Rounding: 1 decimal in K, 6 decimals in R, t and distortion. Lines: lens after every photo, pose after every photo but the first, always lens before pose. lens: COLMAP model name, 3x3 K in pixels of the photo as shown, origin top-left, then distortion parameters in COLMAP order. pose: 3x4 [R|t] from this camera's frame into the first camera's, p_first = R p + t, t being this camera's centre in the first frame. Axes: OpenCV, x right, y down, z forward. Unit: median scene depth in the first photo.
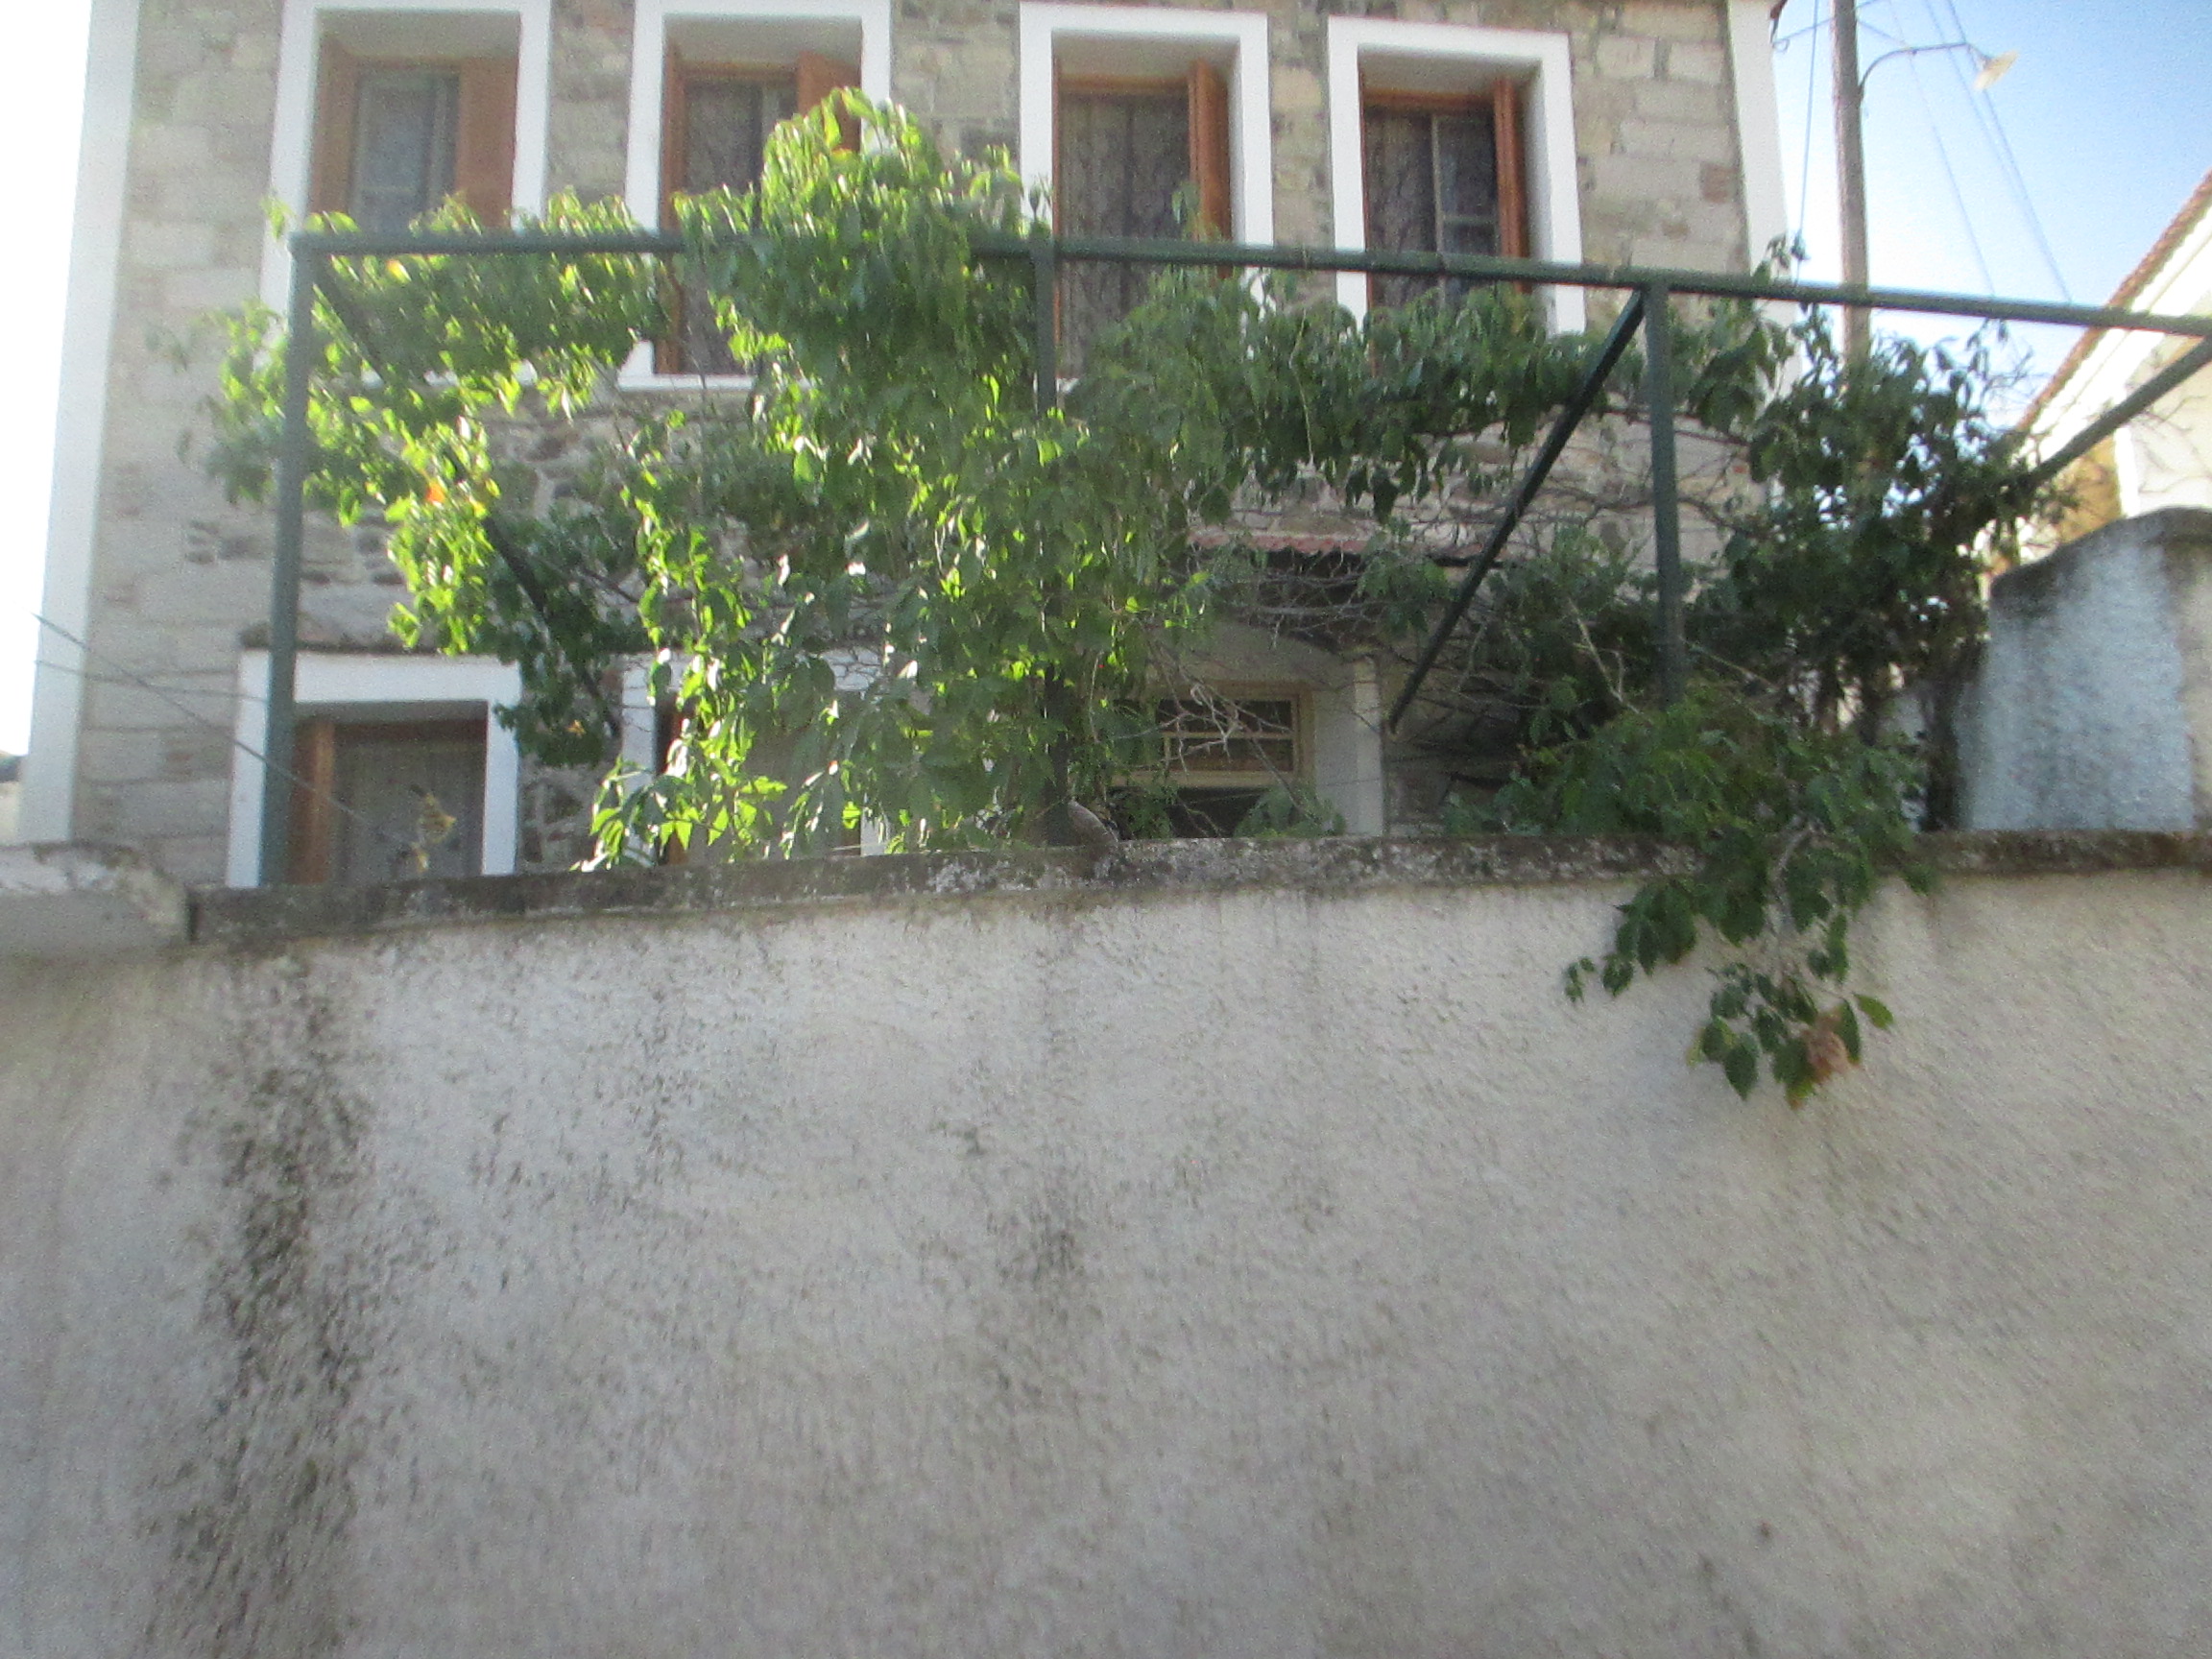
lens RADIAL K [[1806.3, 0, 1106.0], [0, 1806.3, 829.5], [0, 0, 1]] dist [0.015496, 0.002796]
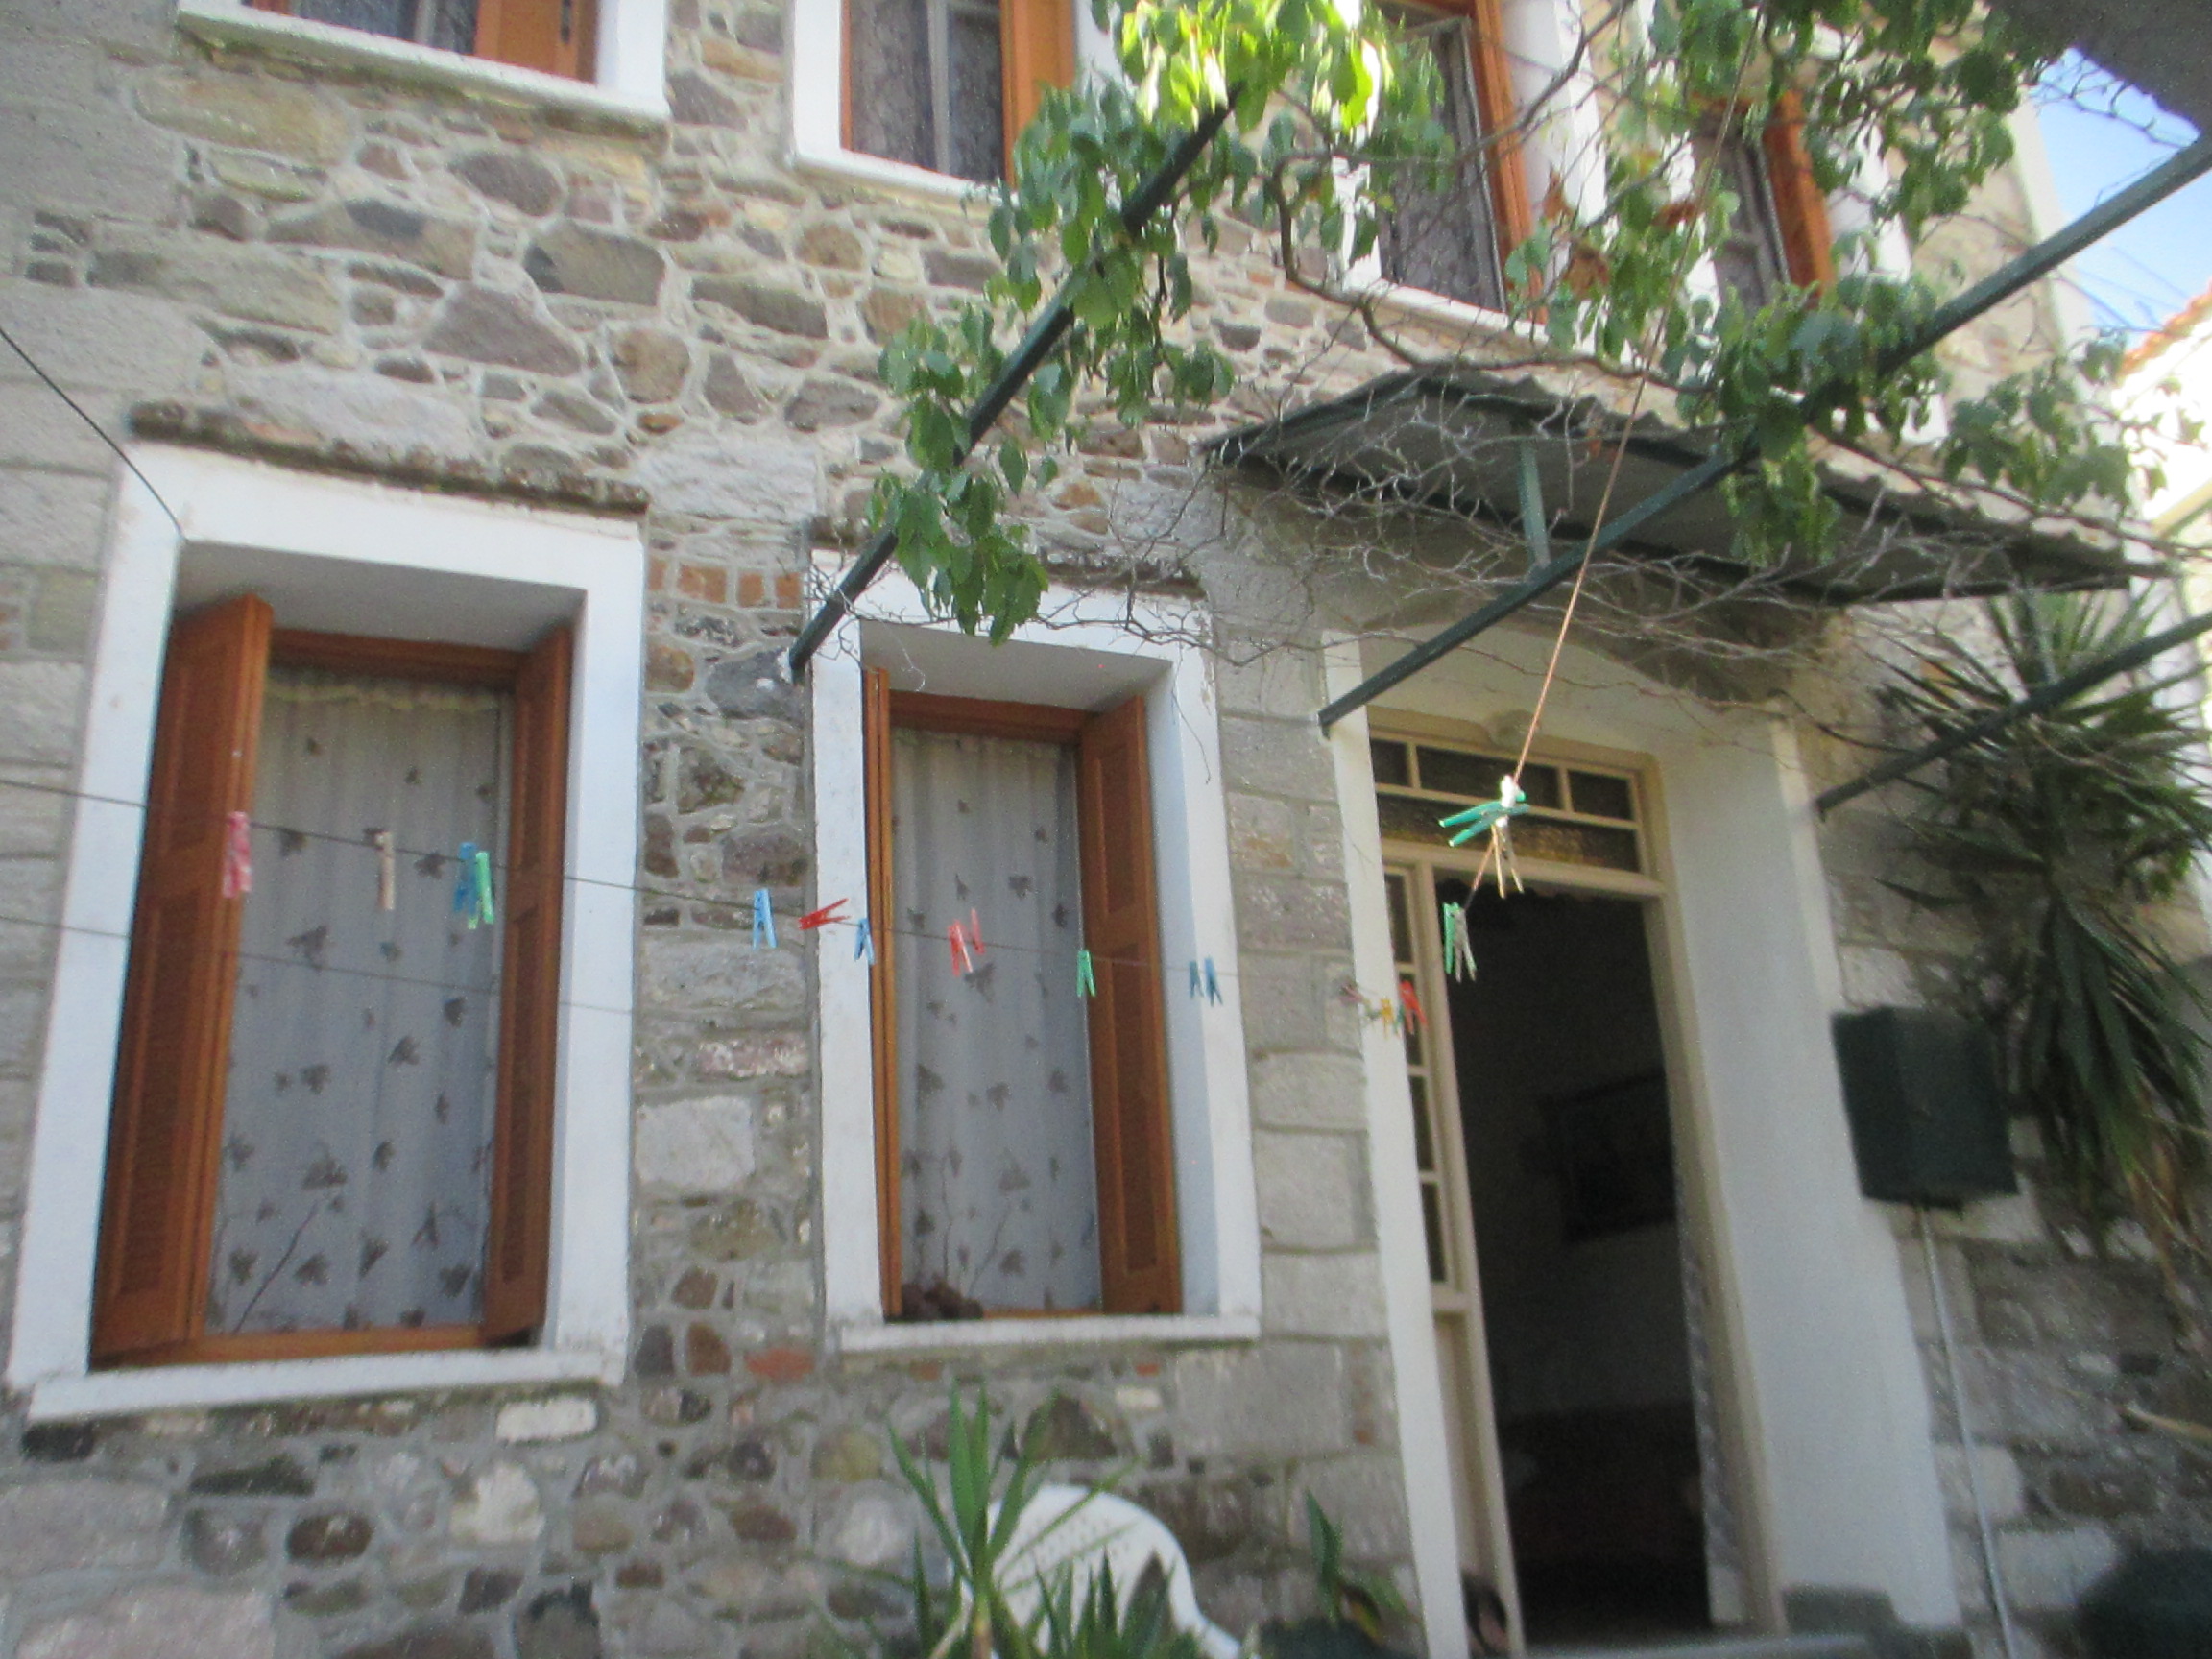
lens RADIAL K [[1806.3, 0, 1106.0], [0, 1806.3, 829.5], [0, 0, 1]] dist [0.015496, 0.002796]
pose [[0.950229, 0.095500, 0.296554, -0.906847], [-0.057466, 0.989254, -0.134438, 0.189814], [-0.306207, 0.110705, 0.945506, 1.061584]]
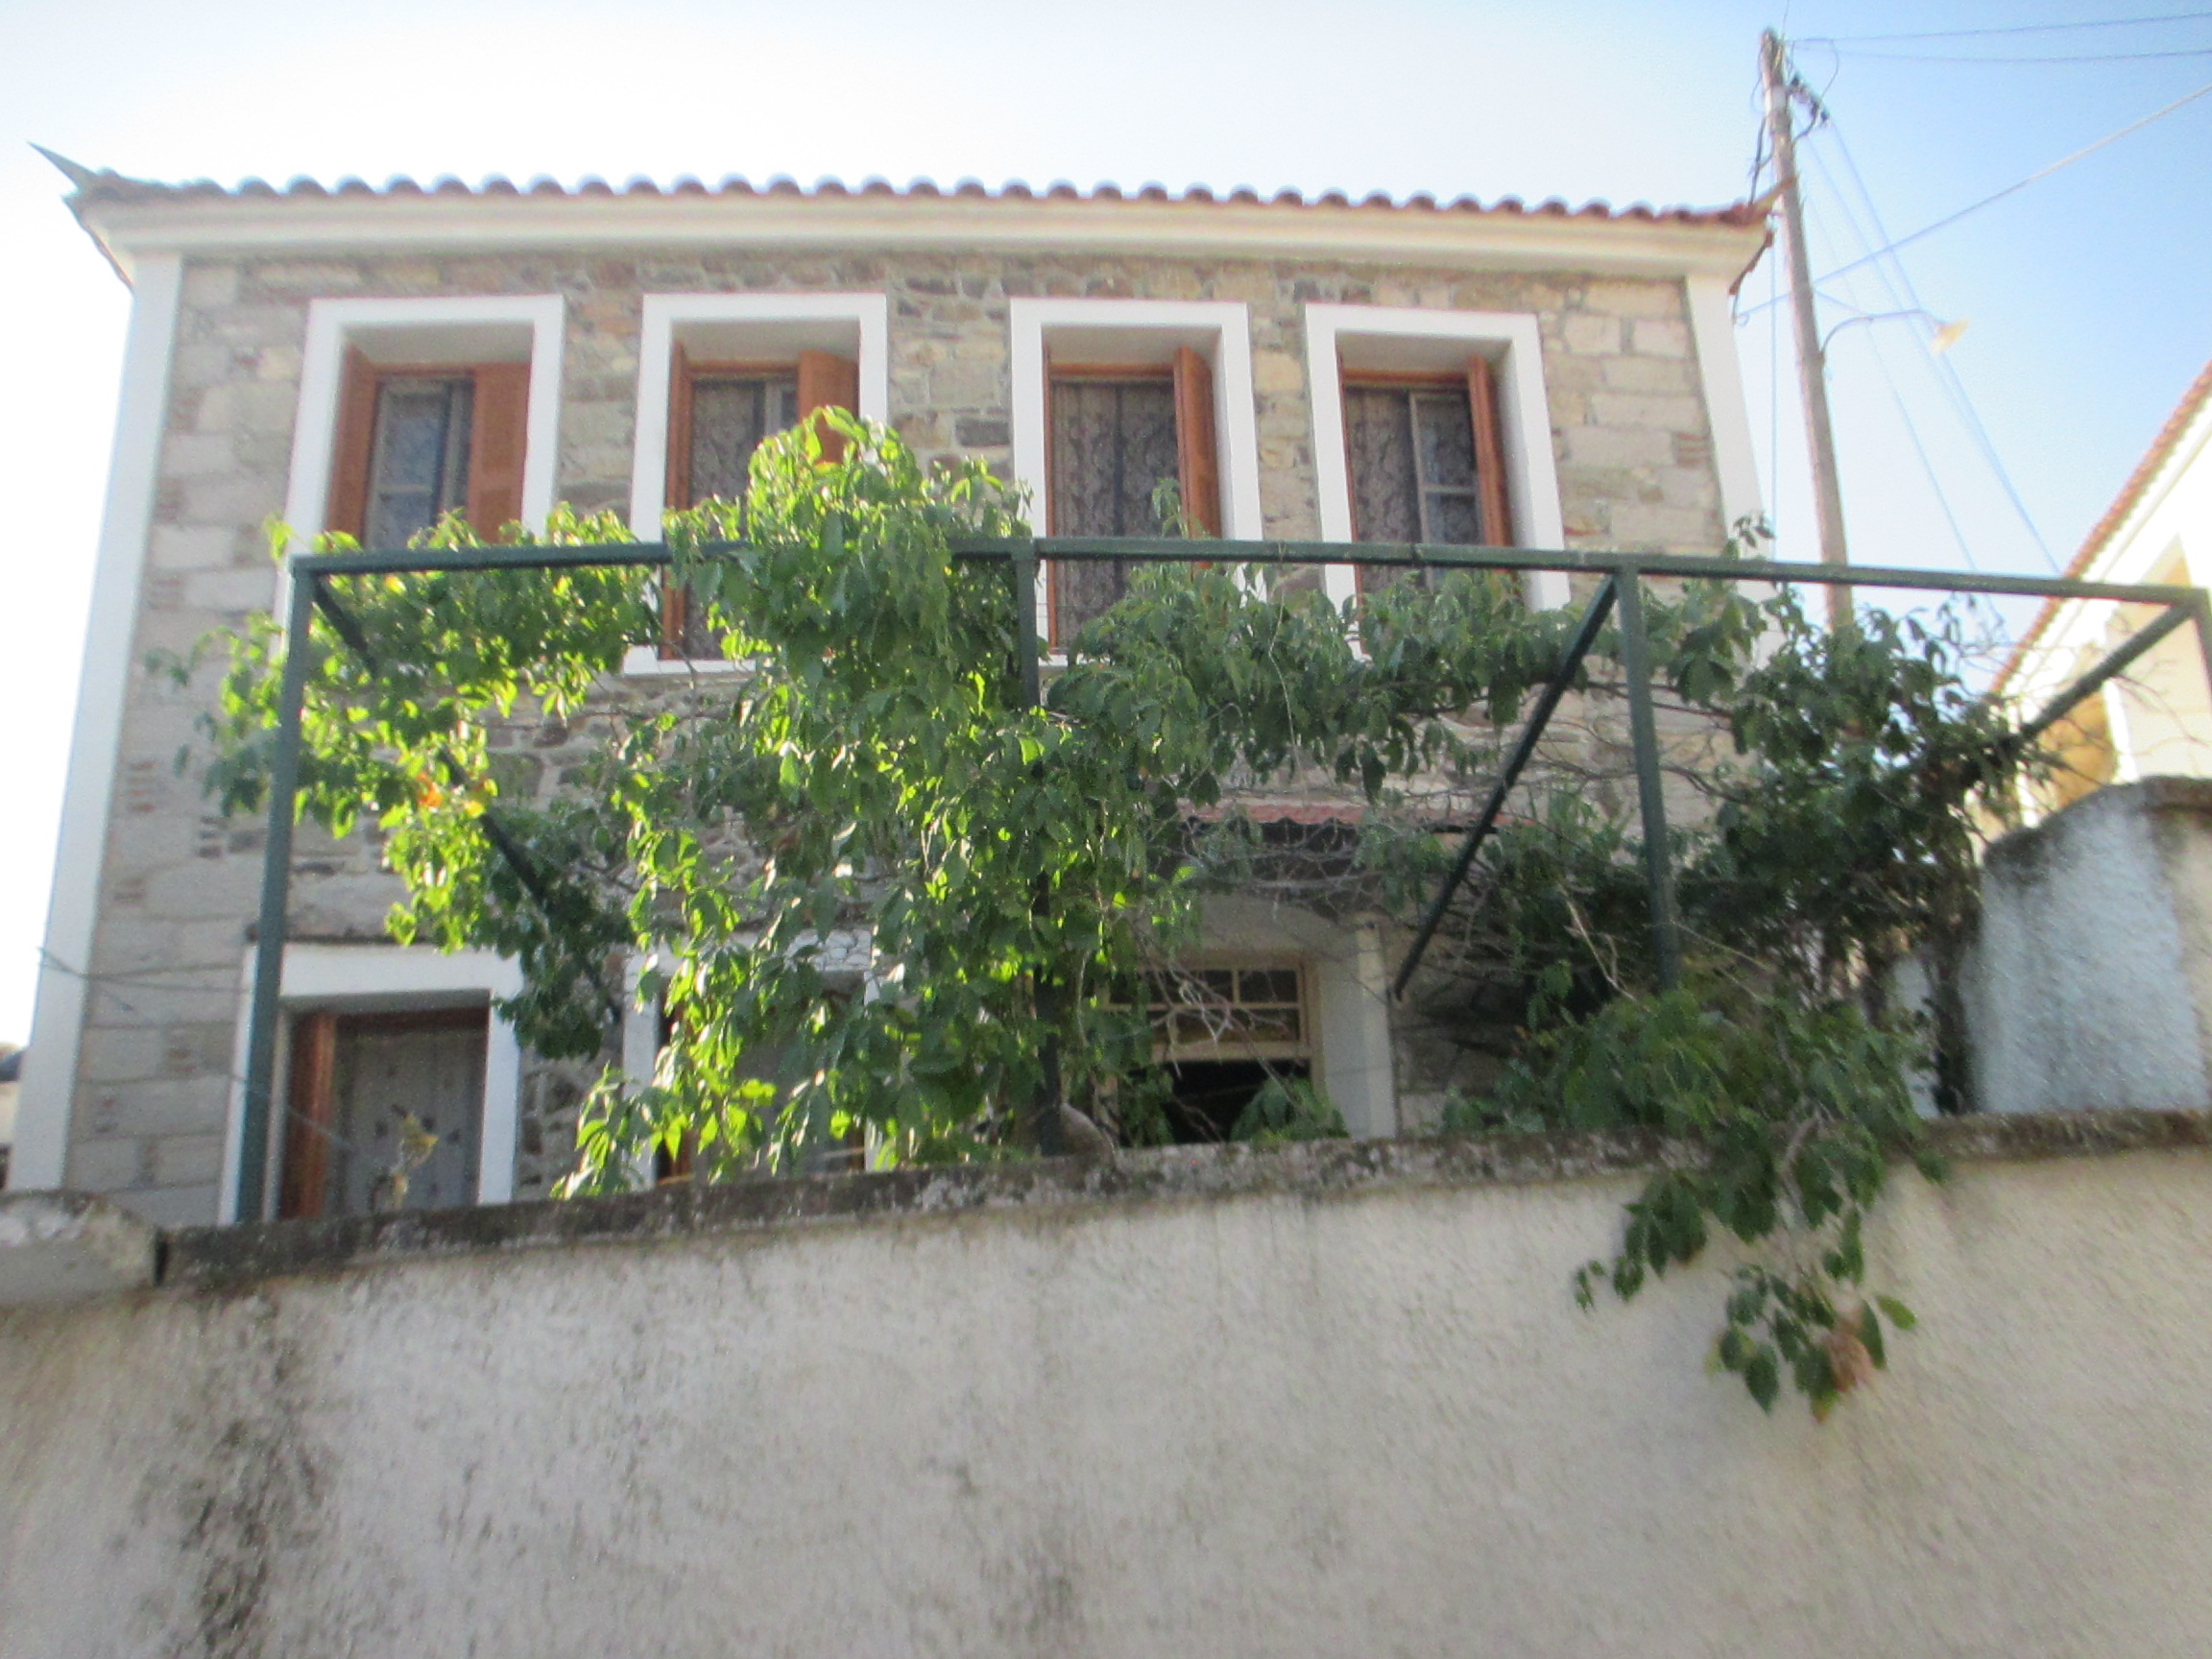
lens RADIAL K [[1817.0, 0, 1118.2], [0, 1817.0, 858.1], [0, 0, 1]] dist [0.010310, 0.000733]
pose [[0.999445, -0.033286, -0.001017, 0.014420], [0.032917, 0.992078, -0.121234, -0.024612], [0.005045, 0.121133, 0.992623, 0.006449]]
